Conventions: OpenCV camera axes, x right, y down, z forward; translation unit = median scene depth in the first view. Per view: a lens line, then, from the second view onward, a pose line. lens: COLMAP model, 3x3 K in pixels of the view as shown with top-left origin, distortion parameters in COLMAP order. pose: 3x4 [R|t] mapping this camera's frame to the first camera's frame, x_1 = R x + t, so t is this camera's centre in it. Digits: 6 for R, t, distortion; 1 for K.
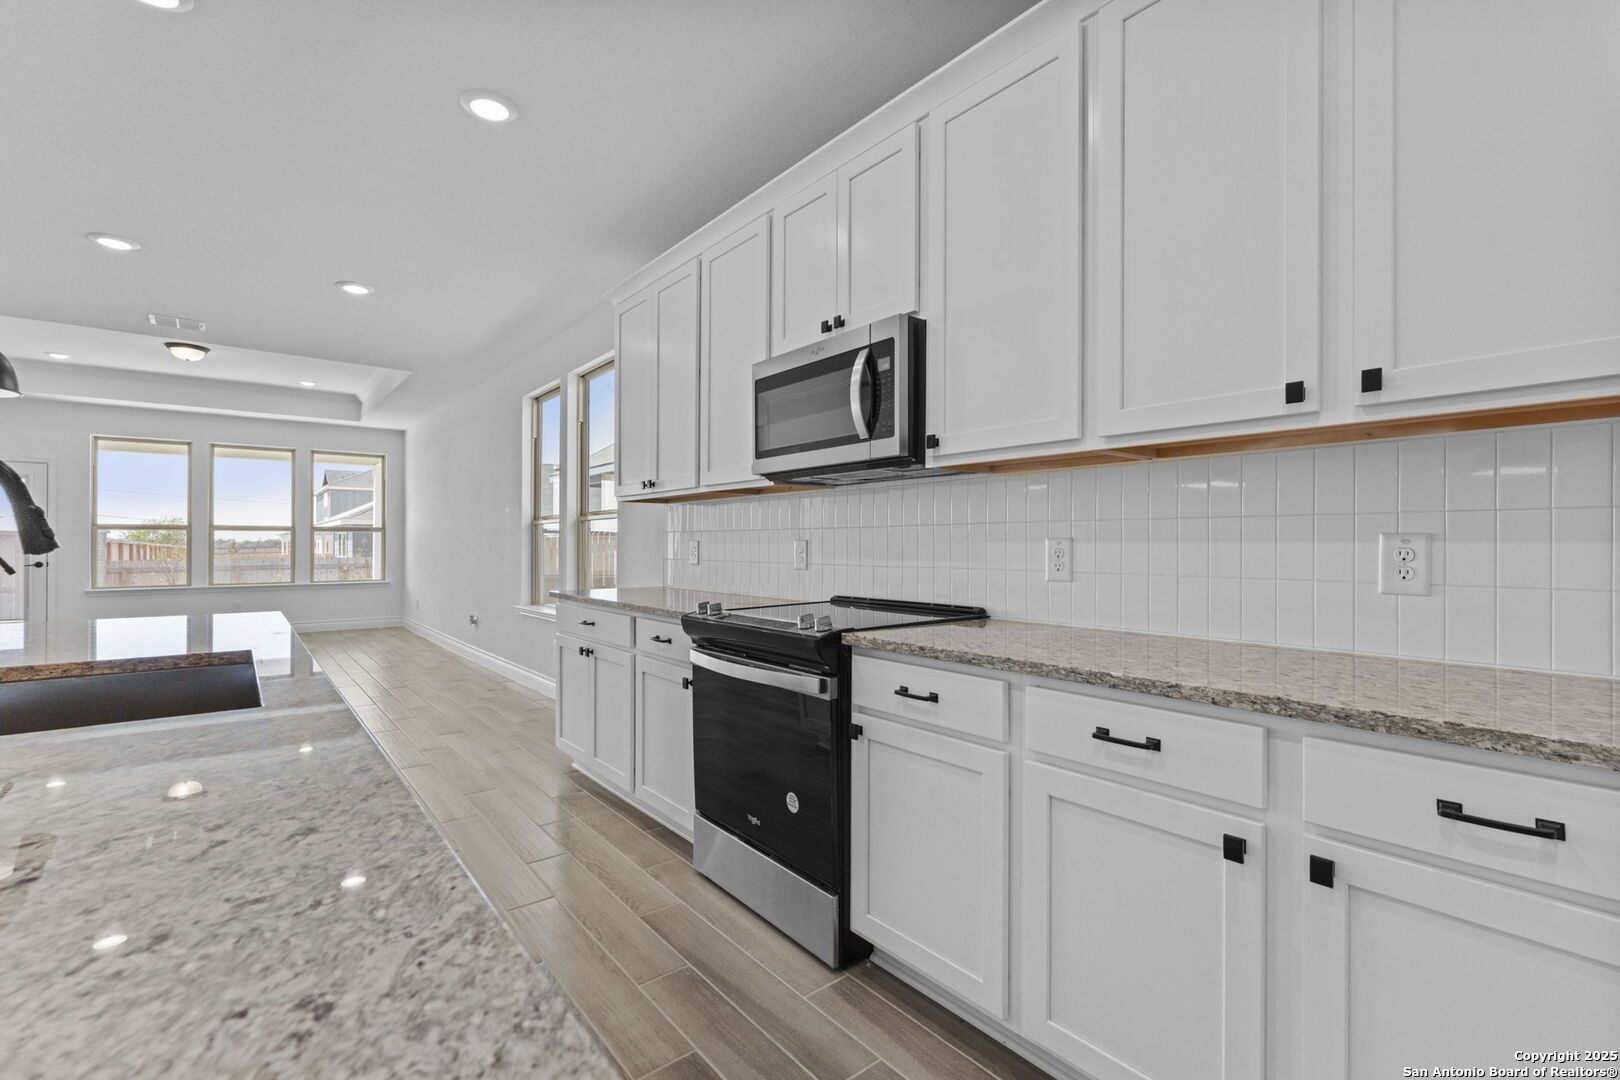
lens RADIAL K [[712.3, 0, 810.0], [0, 712.3, 540.0], [0, 0, 1]] dist [-0.002314, -0.000422]
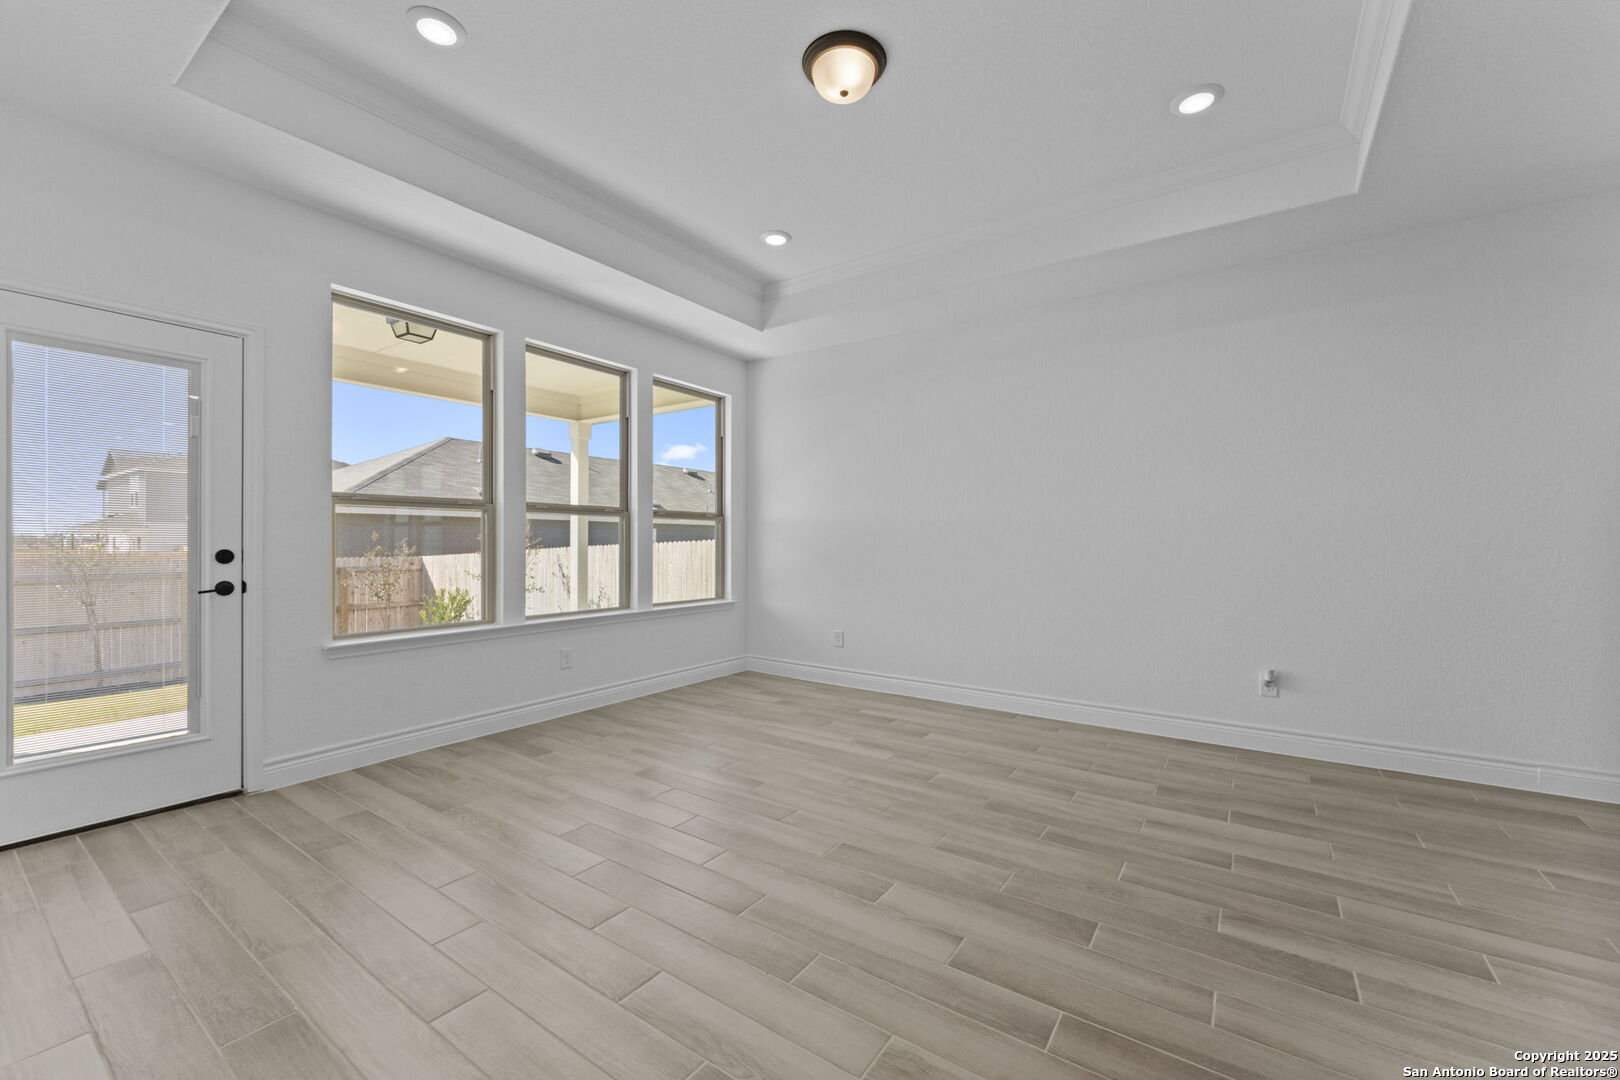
lens RADIAL K [[646.3, 0, 808.4], [0, 646.3, 545.4], [0, 0, 1]] dist [-0.001838, -0.000370]
pose [[0.961086, 0.002399, 0.276238, -0.752108], [-0.005429, 0.999933, 0.010204, 0.004450], [-0.276195, -0.011306, 0.961035, 0.483991]]
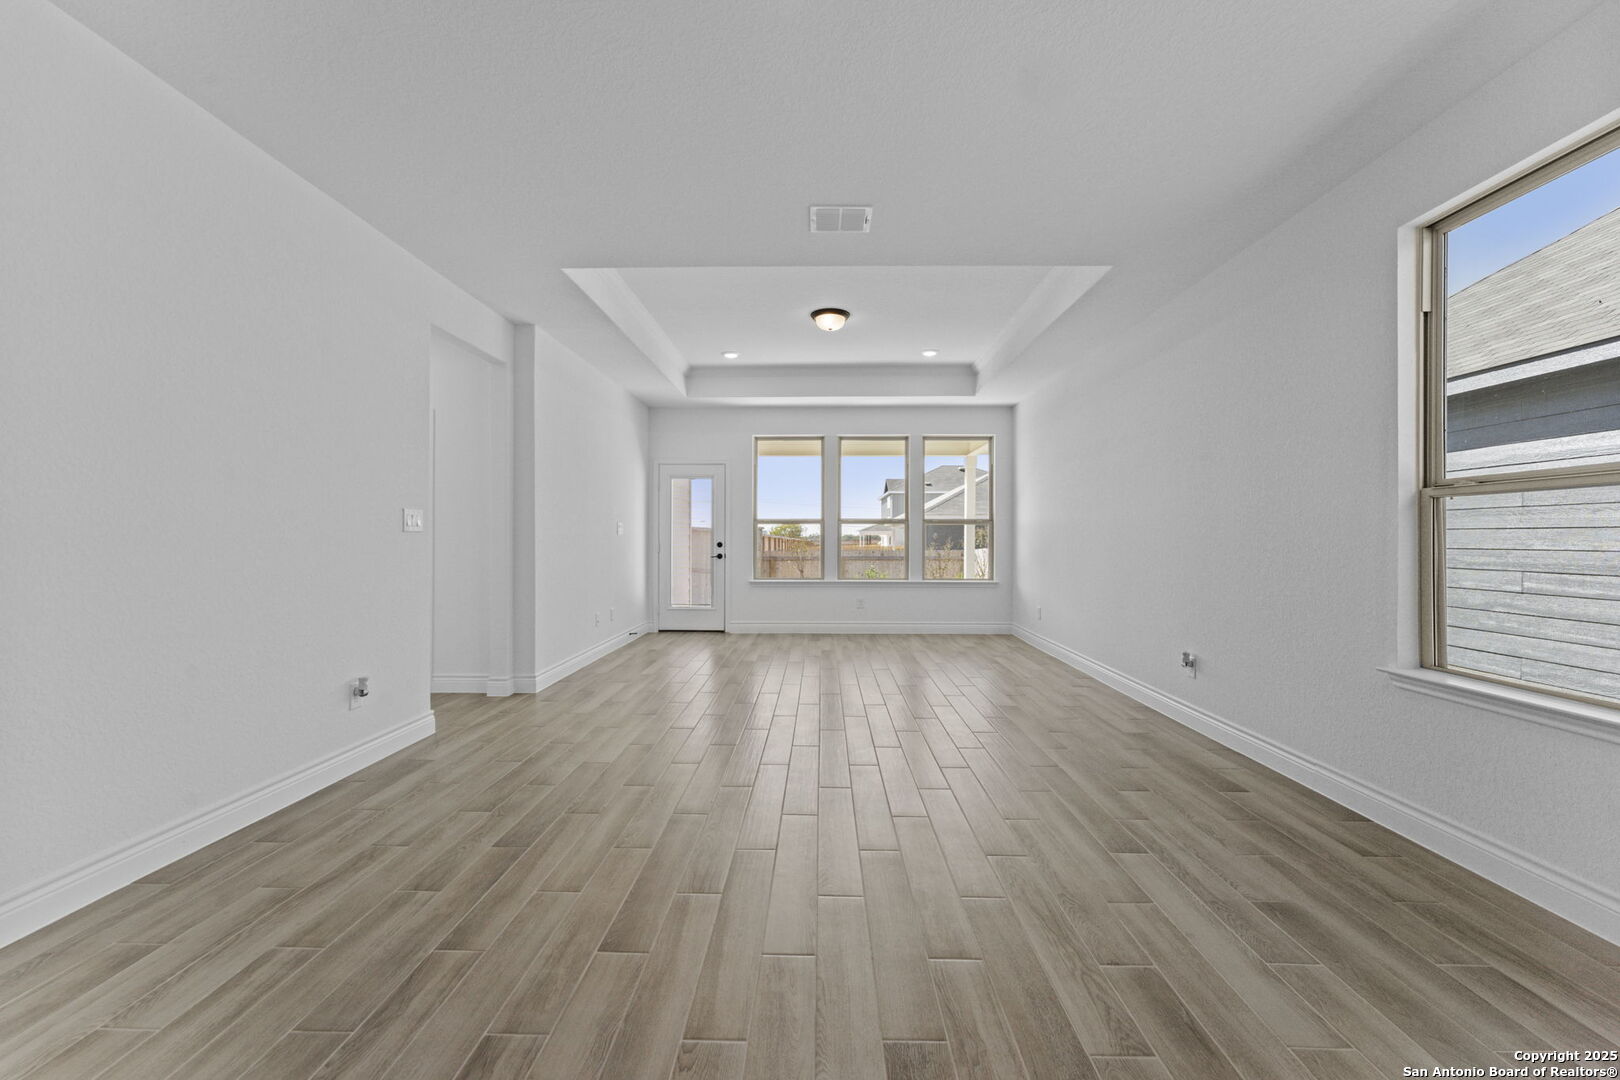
lens RADIAL K [[648.4, 0, 809.9], [0, 648.4, 537.3], [0, 0, 1]] dist [-0.001542, -0.000147]
pose [[0.761618, 0.001454, -0.648025, -0.280709], [0.000884, 0.999994, 0.003282, 0.001881], [0.648026, -0.003073, 0.761612, 0.278044]]
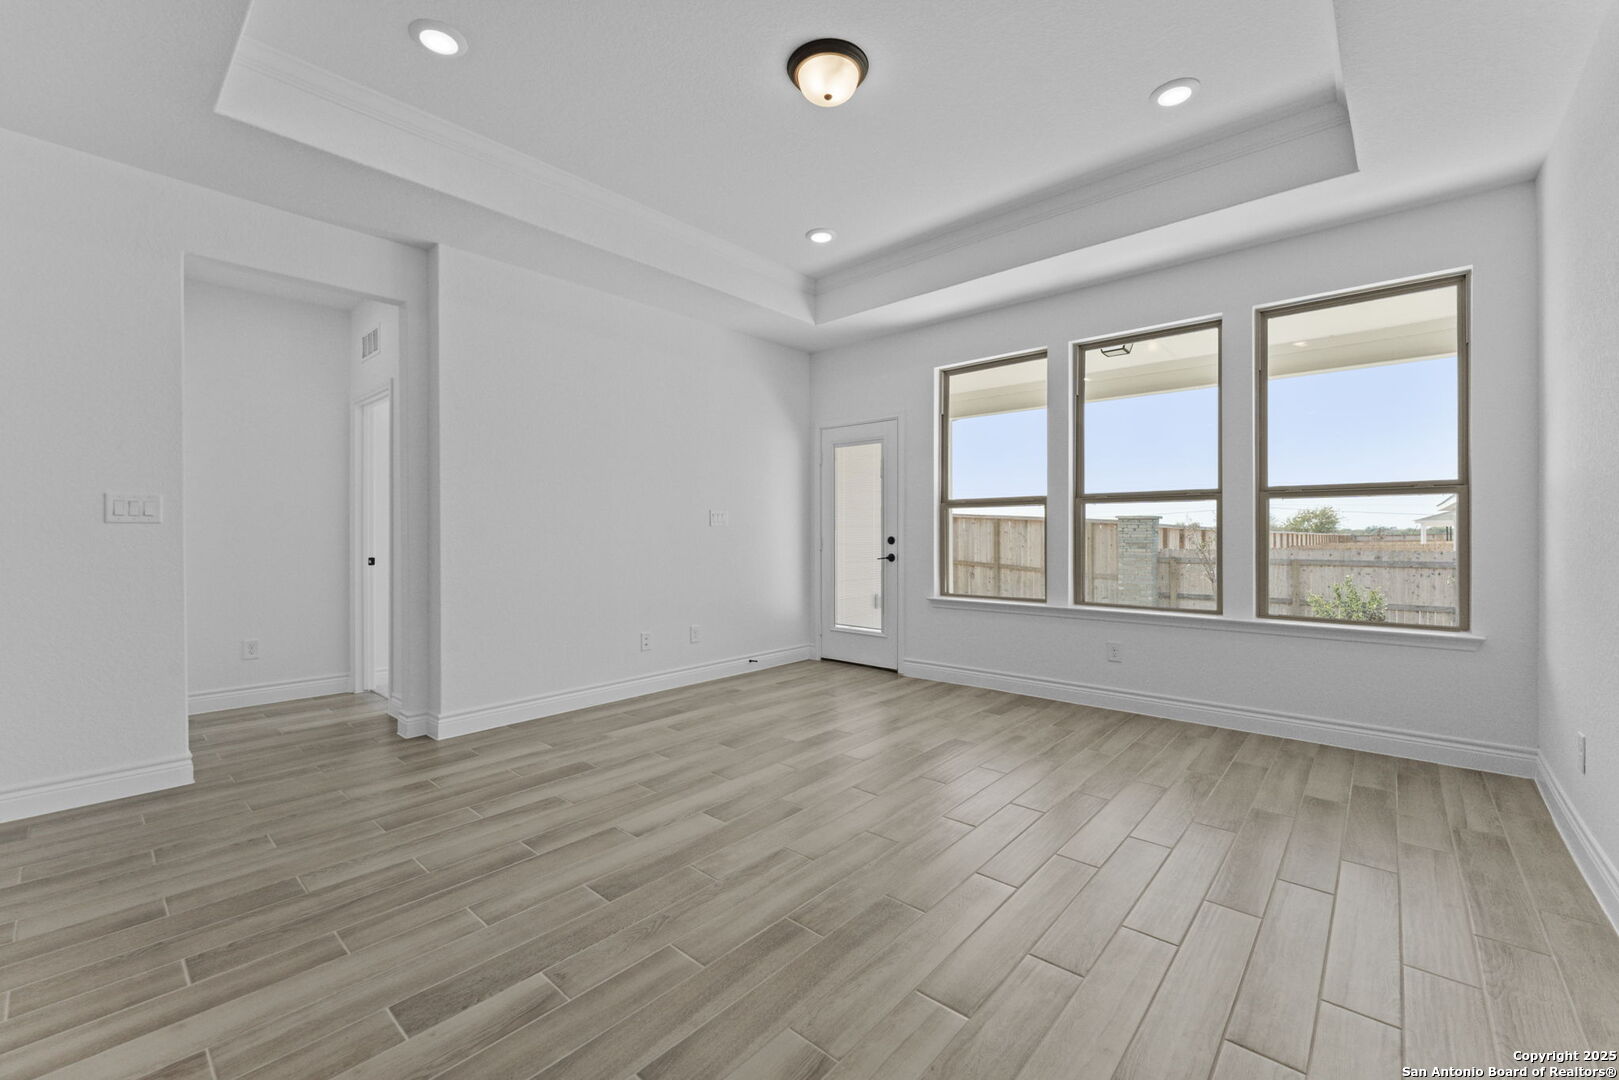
lens RADIAL K [[664.4, 0, 807.5], [0, 664.4, 532.6], [0, 0, 1]] dist [-0.000519, 0.000008]
pose [[0.158241, 0.000368, -0.987400, -0.362785], [0.007010, 0.999974, 0.001497, 0.006261], [0.987376, -0.007158, 0.158235, 0.695586]]
